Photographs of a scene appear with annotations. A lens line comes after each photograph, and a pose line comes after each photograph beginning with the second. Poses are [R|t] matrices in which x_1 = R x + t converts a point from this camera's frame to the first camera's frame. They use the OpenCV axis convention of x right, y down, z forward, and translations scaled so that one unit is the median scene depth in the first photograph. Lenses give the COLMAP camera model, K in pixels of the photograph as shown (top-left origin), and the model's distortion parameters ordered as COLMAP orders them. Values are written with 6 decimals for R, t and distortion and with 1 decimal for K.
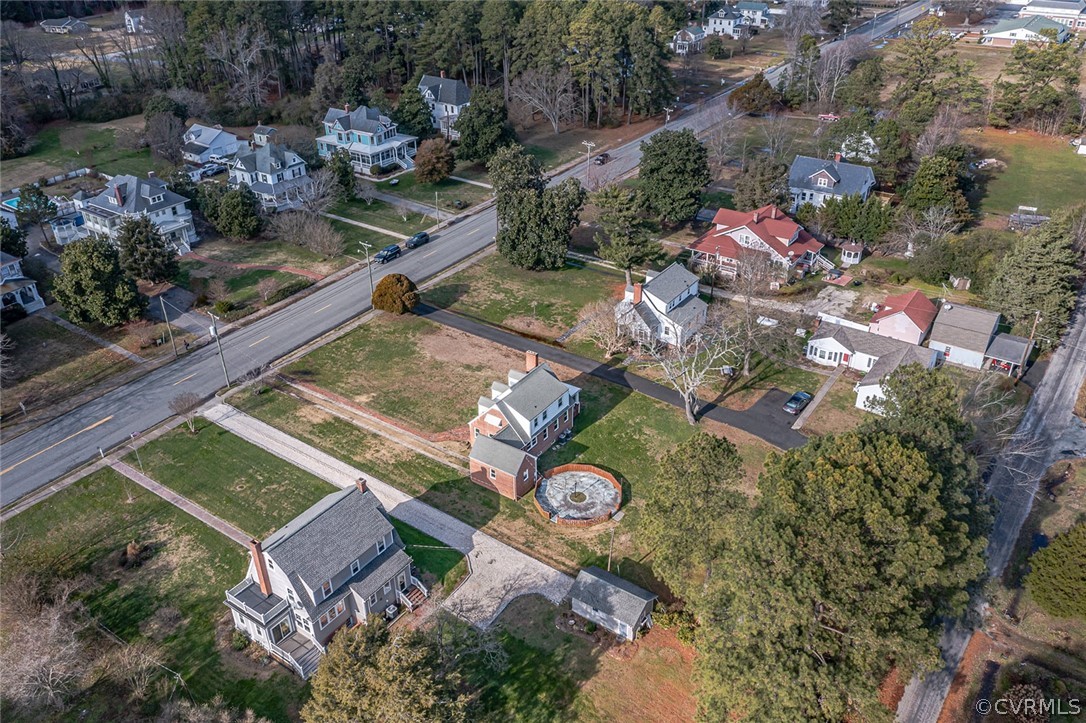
lens RADIAL K [[854.1, 0, 543.0], [0, 854.1, 361.5], [0, 0, 1]] dist [-0.018039, 0.002577]
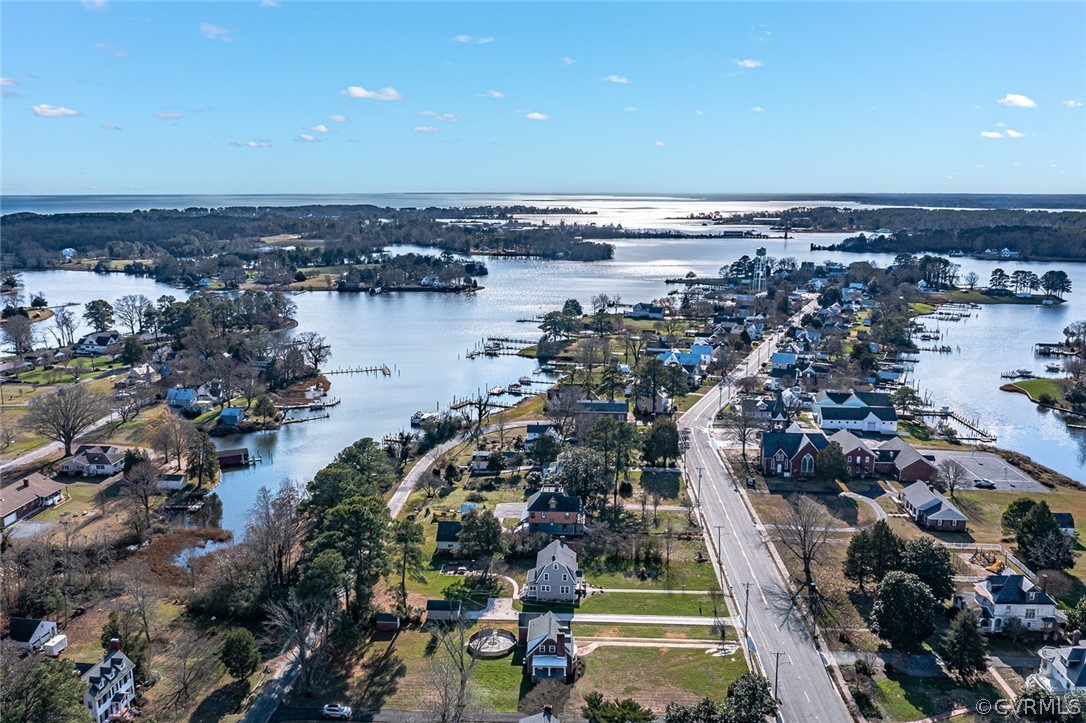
lens RADIAL K [[854.1, 0, 543.0], [0, 854.1, 361.5], [0, 0, 1]] dist [-0.018039, 0.002577]
pose [[-0.847749, 0.117180, -0.517291, 0.748779], [-0.252027, 0.769159, 0.587262, -1.277980], [0.466695, 0.628222, -0.622522, 1.650011]]
